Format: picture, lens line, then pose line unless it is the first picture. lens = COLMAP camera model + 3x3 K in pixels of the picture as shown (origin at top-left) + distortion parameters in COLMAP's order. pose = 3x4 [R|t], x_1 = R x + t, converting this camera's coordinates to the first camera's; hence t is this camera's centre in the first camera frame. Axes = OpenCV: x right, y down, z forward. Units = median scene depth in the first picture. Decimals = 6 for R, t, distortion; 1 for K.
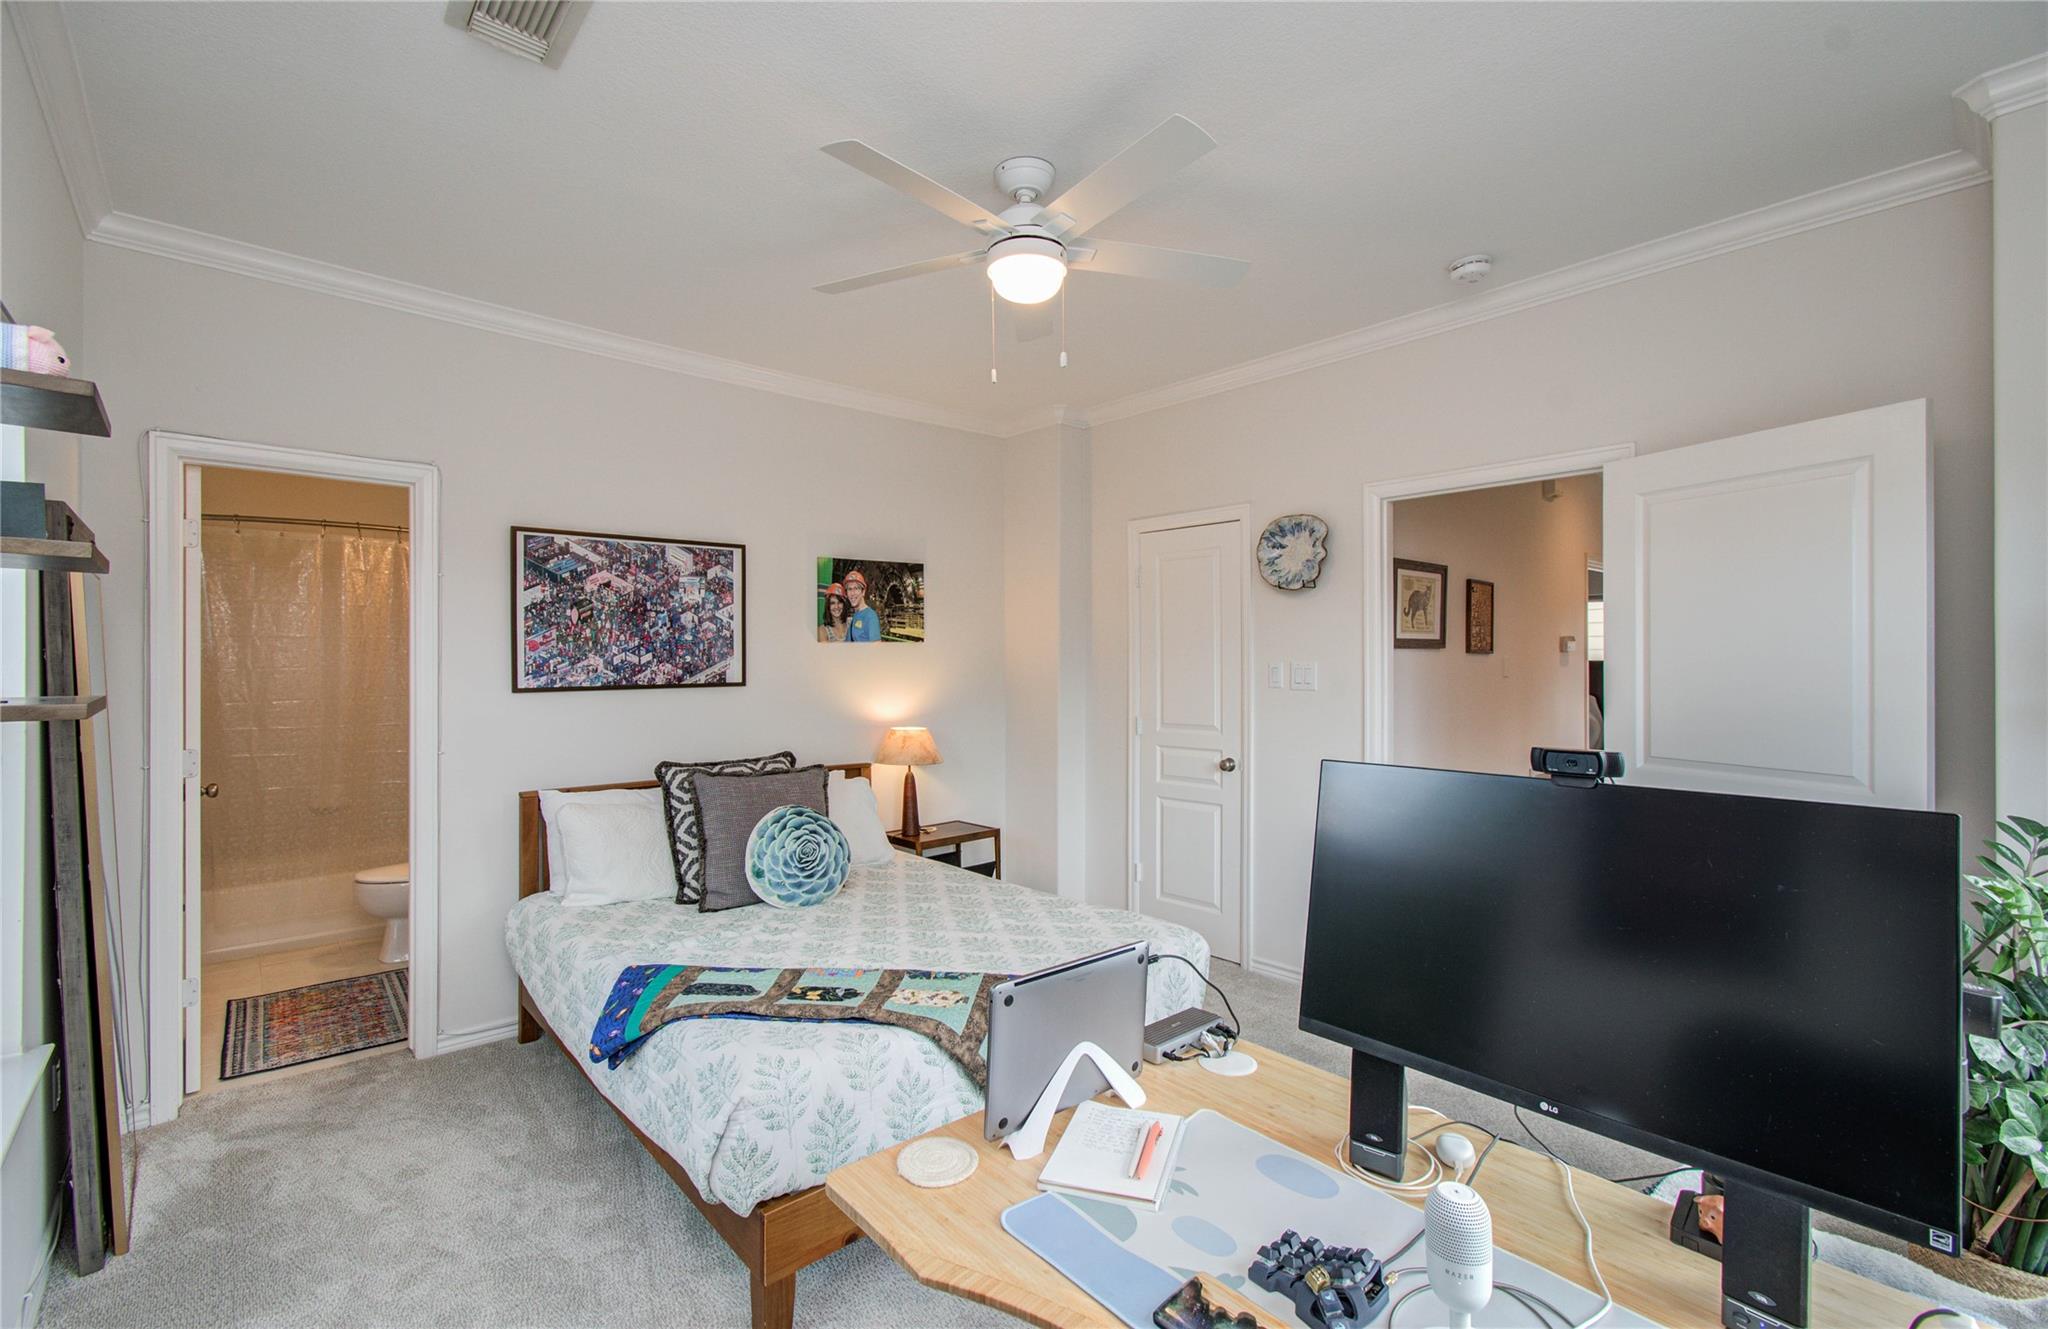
lens RADIAL K [[883.5, 0, 1018.8], [0, 883.5, 656.7], [0, 0, 1]] dist [-0.007846, 0.002165]
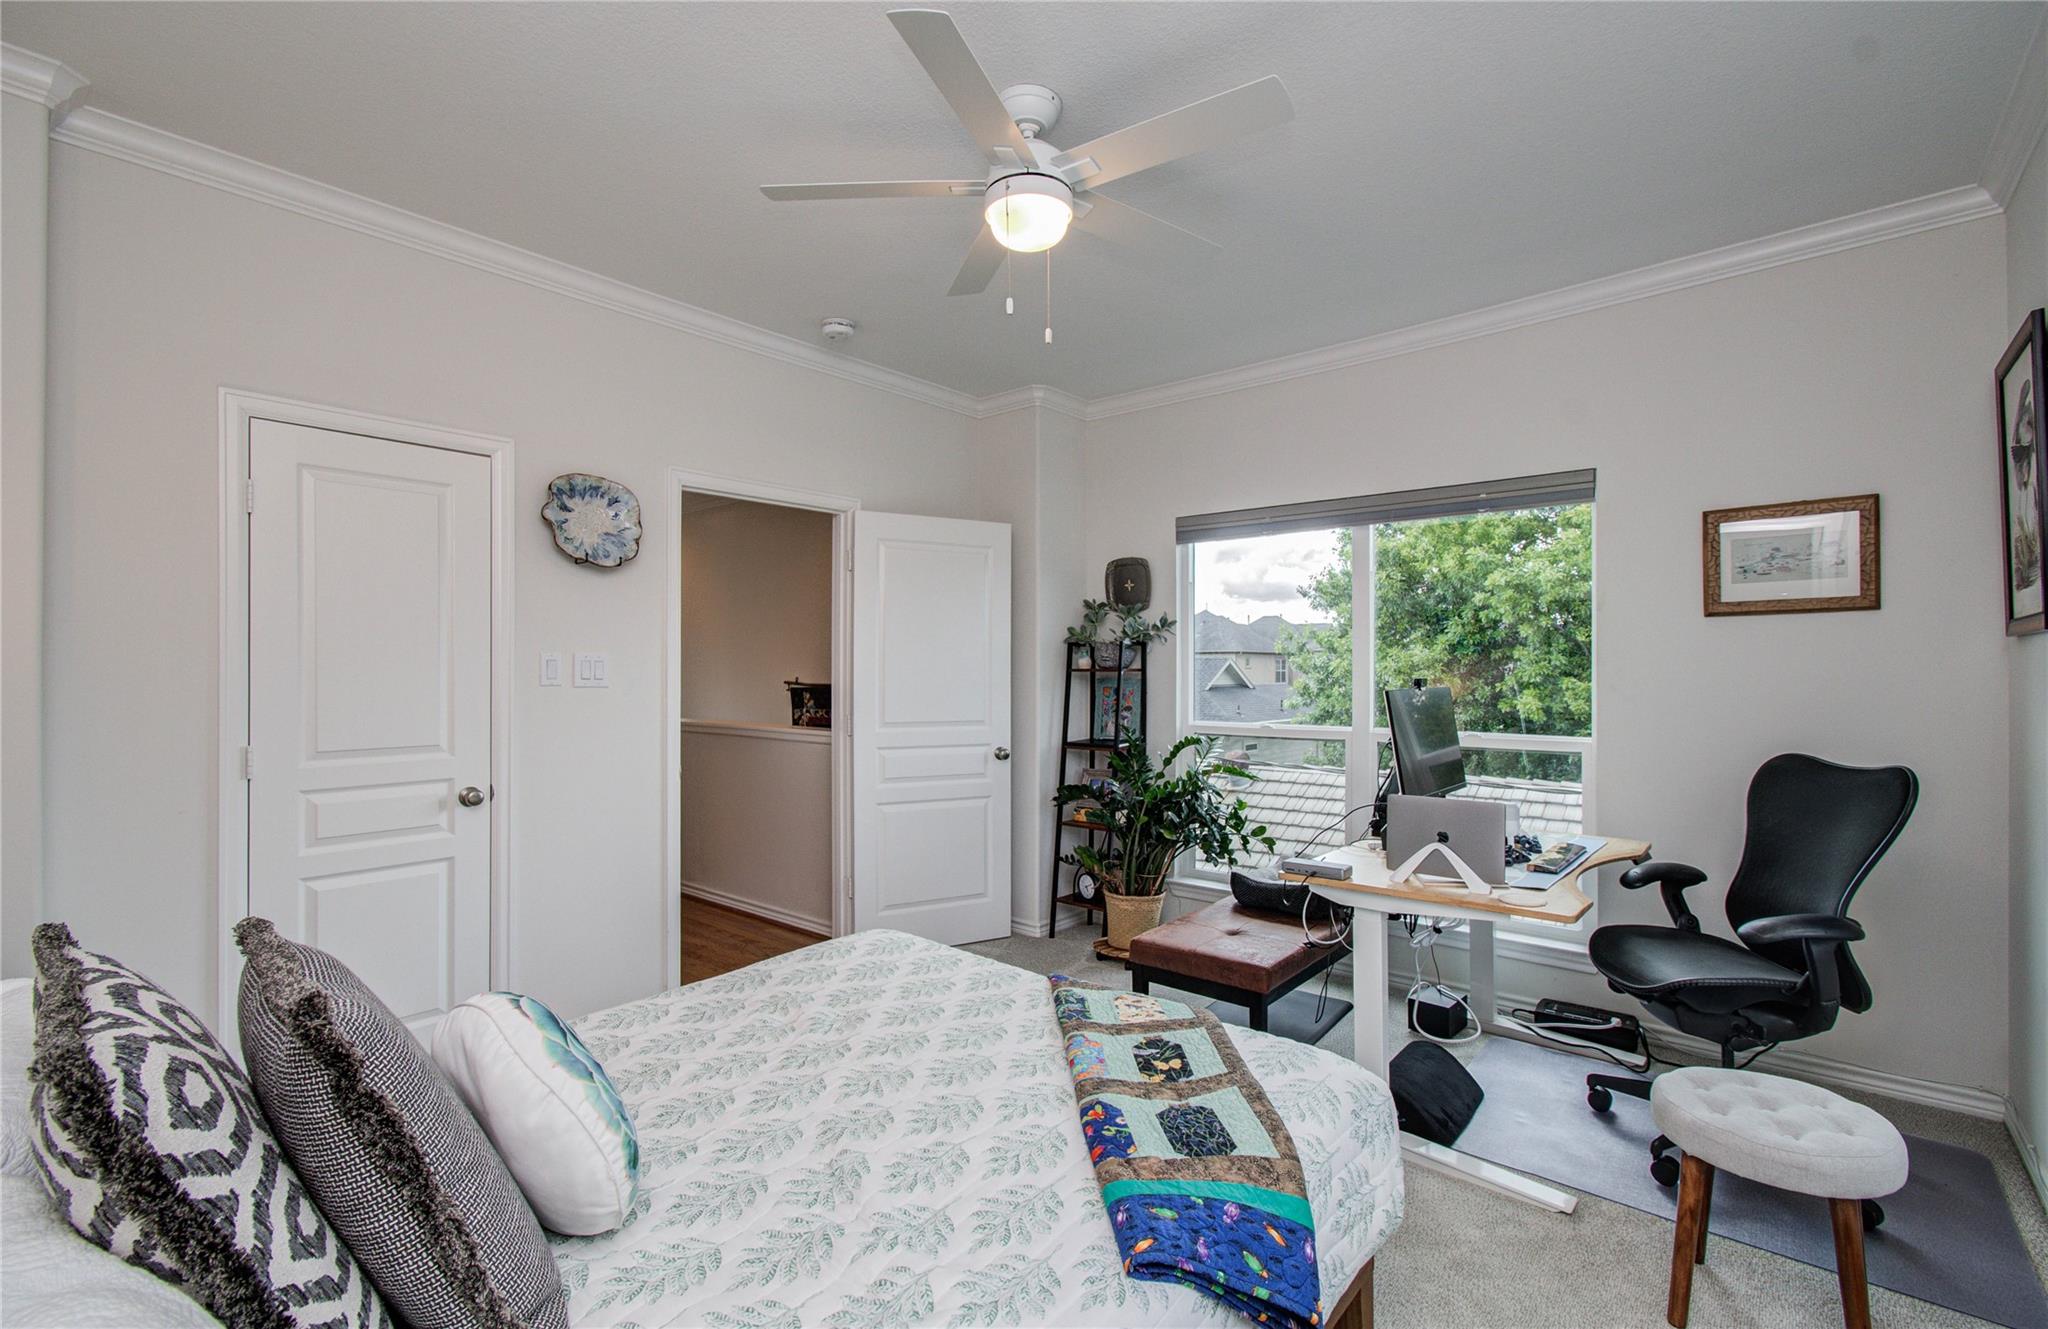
lens RADIAL K [[883.5, 0, 1034.4], [0, 883.5, 682.7], [0, 0, 1]] dist [-0.007846, 0.002165]
pose [[-0.157436, -0.000263, 0.987529, -0.557927], [-0.009834, 0.999951, -0.001302, 0.029417], [-0.987480, -0.009916, -0.157431, 0.708519]]
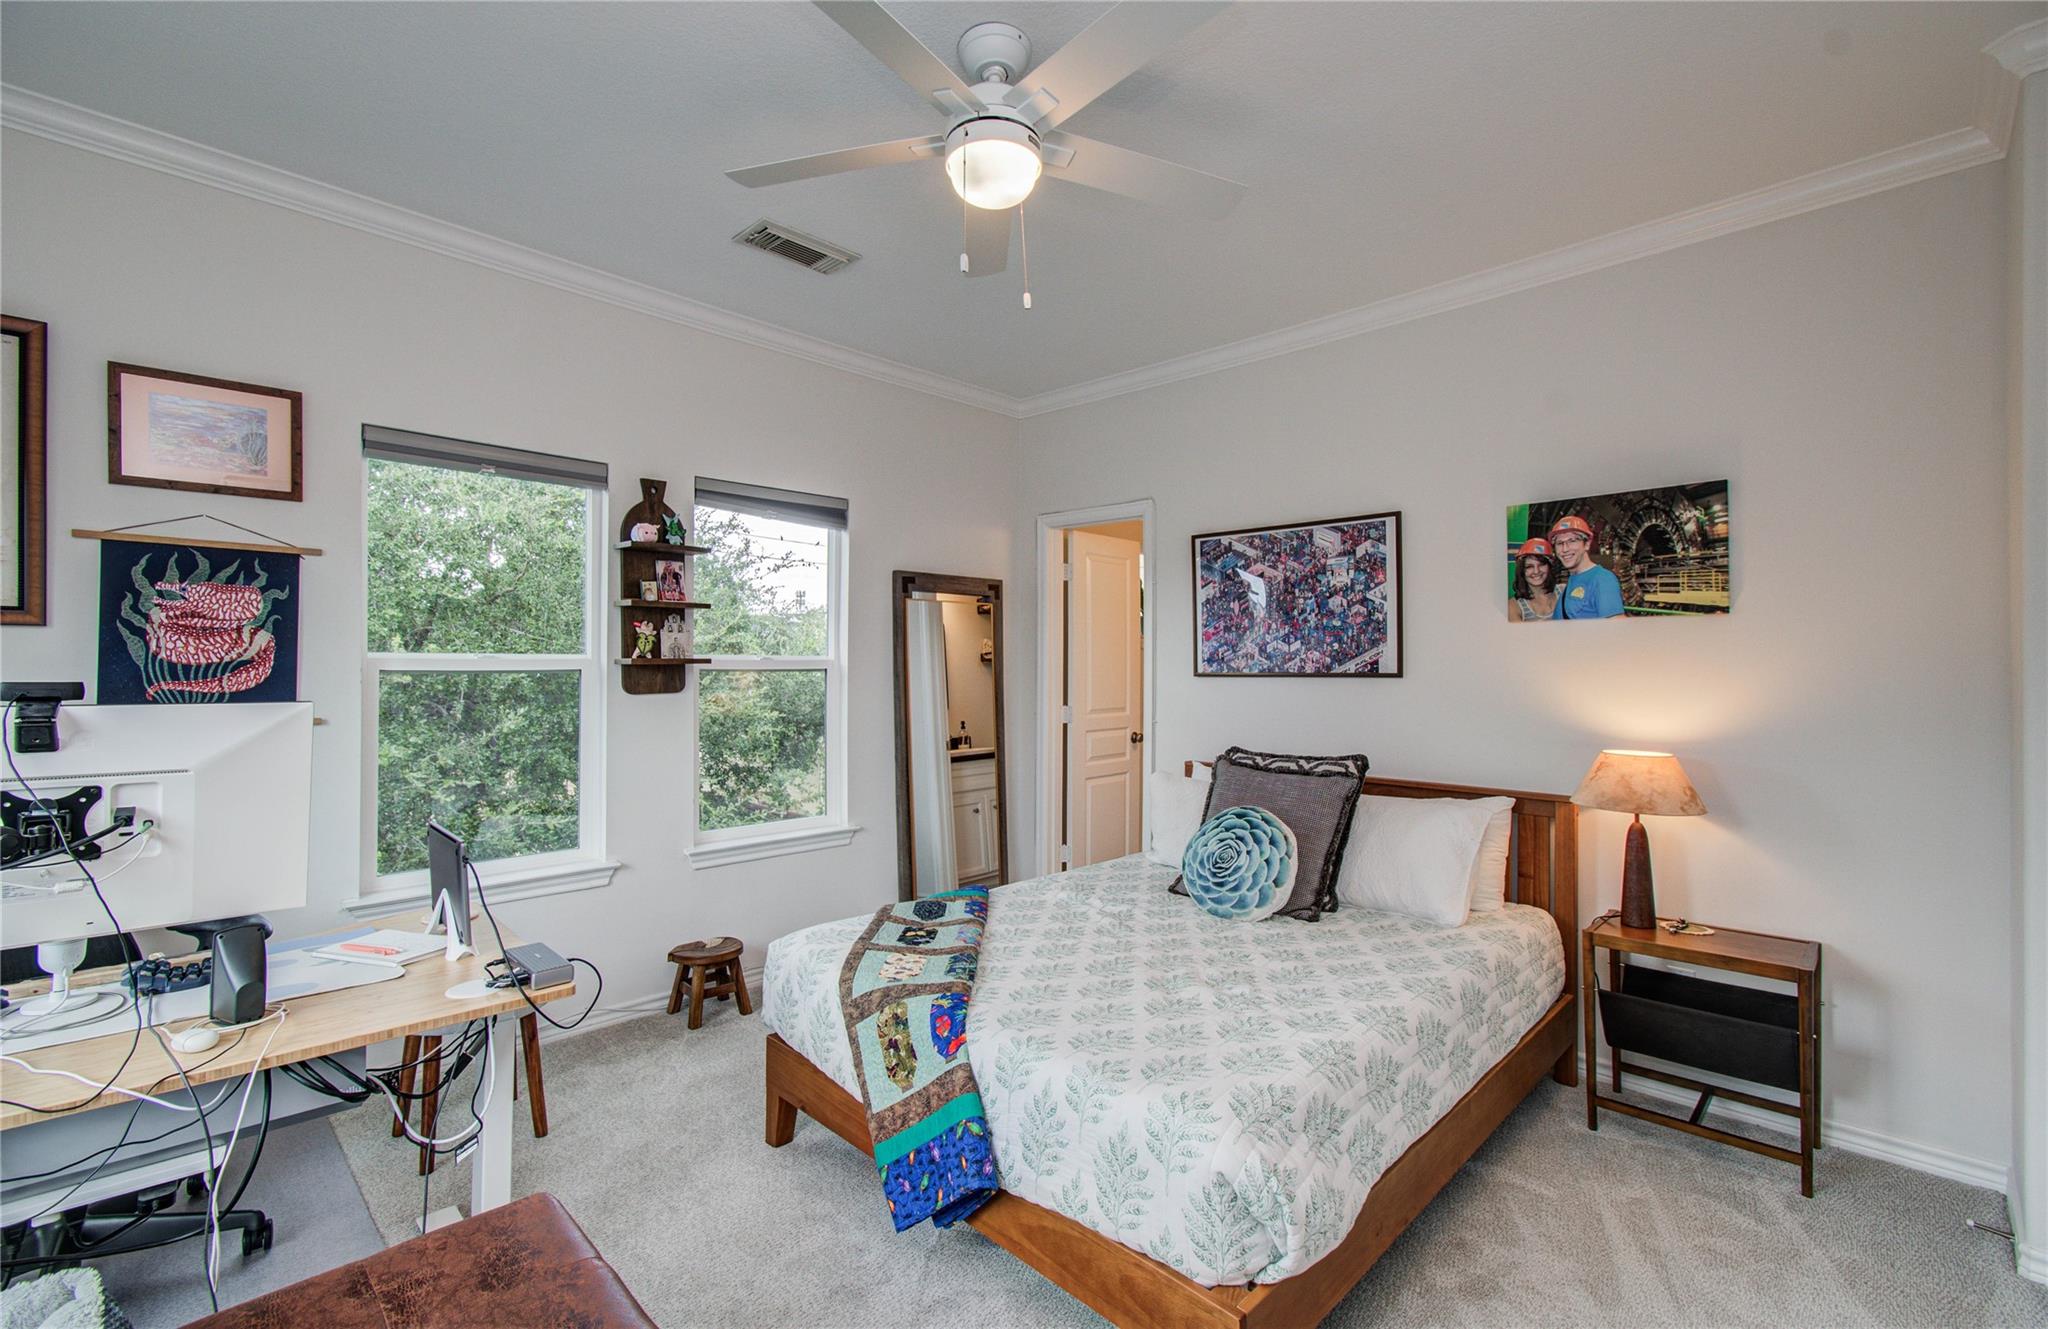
lens RADIAL K [[883.5, 0, 1029.1], [0, 883.5, 662.9], [0, 0, 1]] dist [-0.007846, 0.002165]
pose [[0.092107, 0.000900, -0.995749, 0.519432], [-0.002486, 0.999997, 0.000673, 0.020071], [0.995746, 0.002413, 0.092109, 0.593805]]
